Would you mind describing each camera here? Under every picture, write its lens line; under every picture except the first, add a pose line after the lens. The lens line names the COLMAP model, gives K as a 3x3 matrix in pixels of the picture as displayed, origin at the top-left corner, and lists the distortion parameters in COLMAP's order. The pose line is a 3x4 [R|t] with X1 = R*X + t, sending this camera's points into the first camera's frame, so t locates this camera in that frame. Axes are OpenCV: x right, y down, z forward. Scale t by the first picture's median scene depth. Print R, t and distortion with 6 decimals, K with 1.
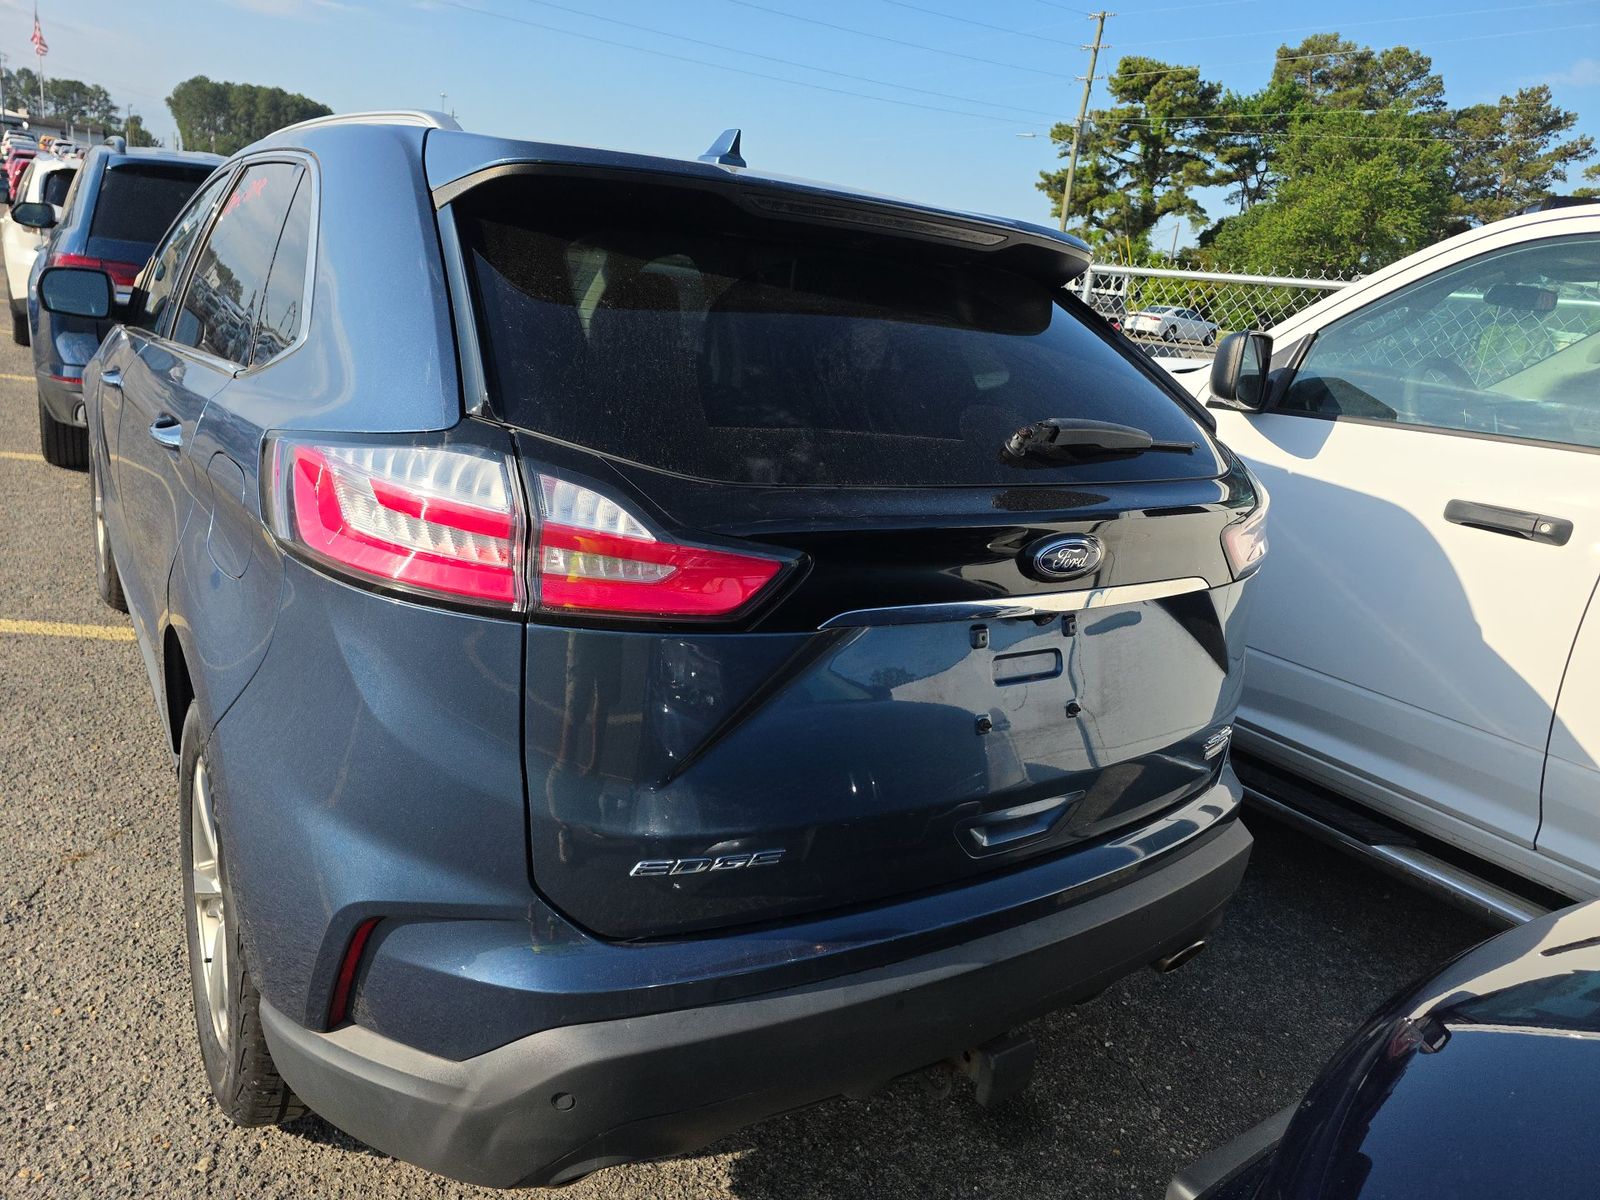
lens RADIAL K [[1066.3, 0, 801.5], [0, 1066.3, 602.6], [0, 0, 1]] dist [0.041501, -0.035514]
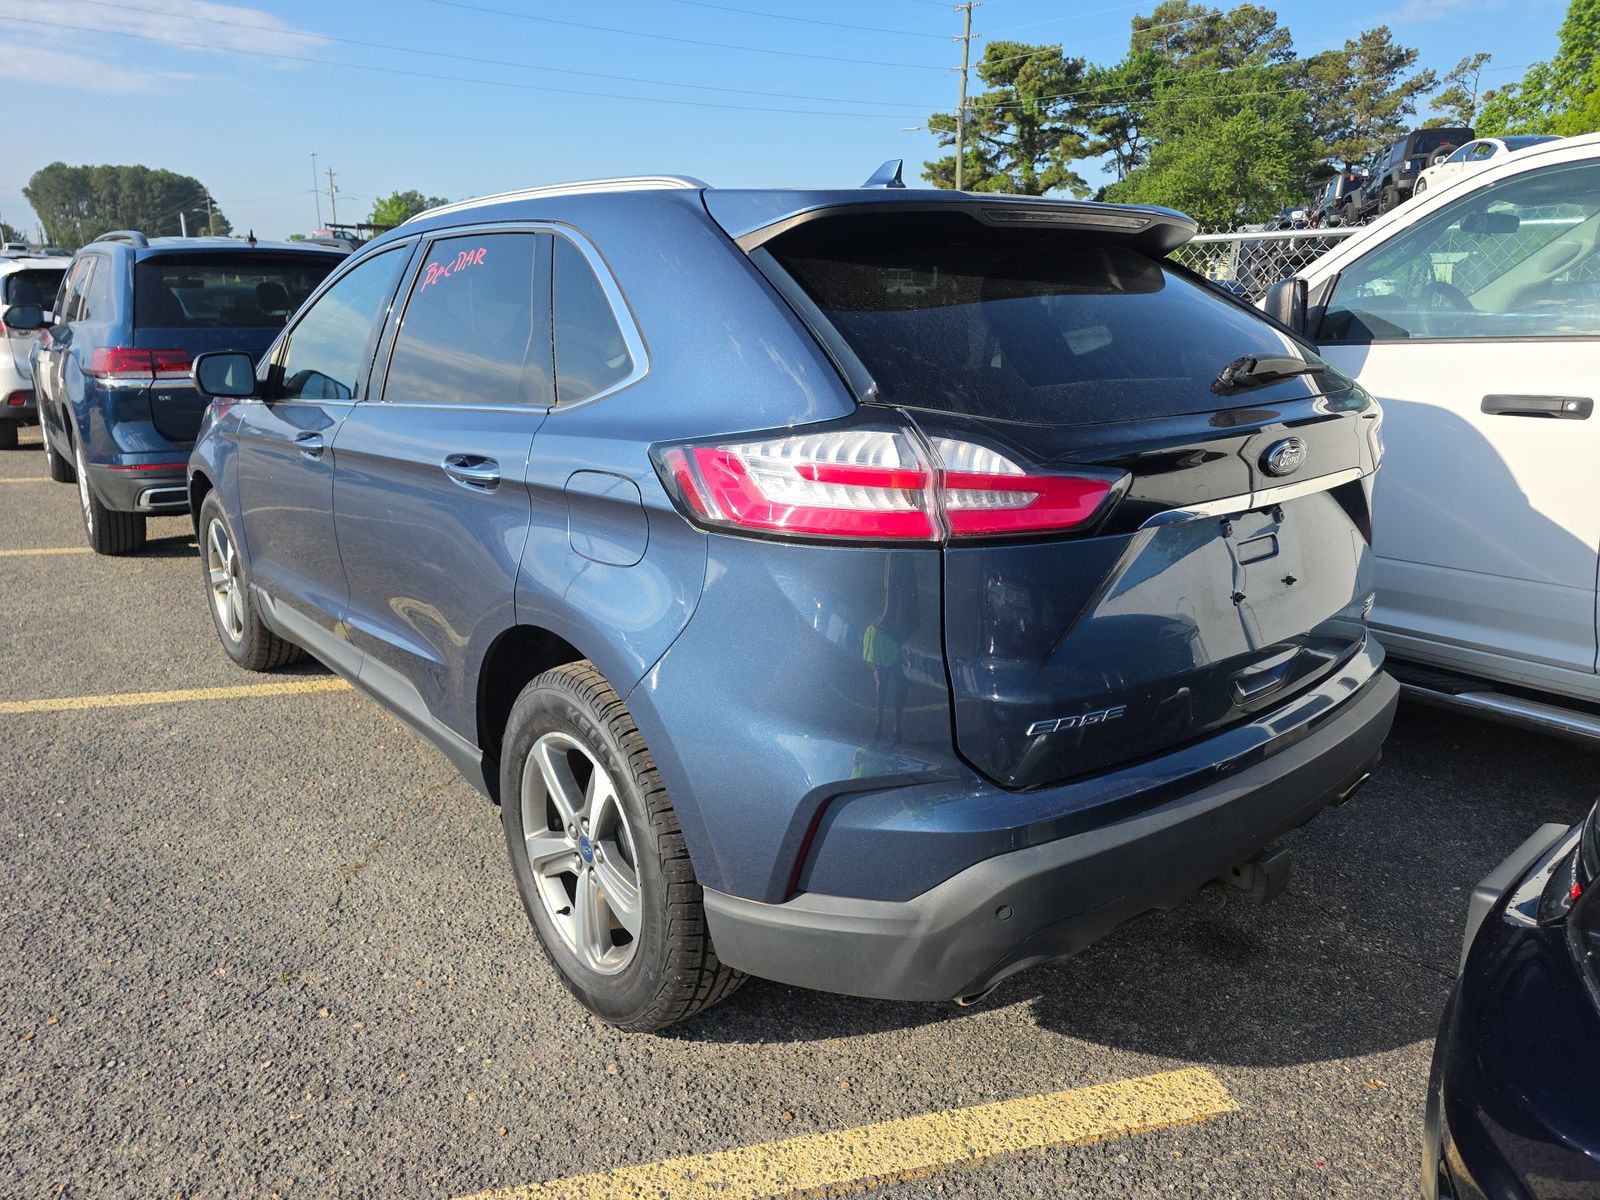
lens RADIAL K [[1066.3, 0, 803.5], [0, 1066.3, 598.9], [0, 0, 1]] dist [0.041501, -0.035514]
pose [[0.988533, -0.138038, 0.061224, -0.215515], [0.138705, 0.990311, -0.006753, 0.027413], [-0.059699, 0.015168, 0.998101, -0.126589]]
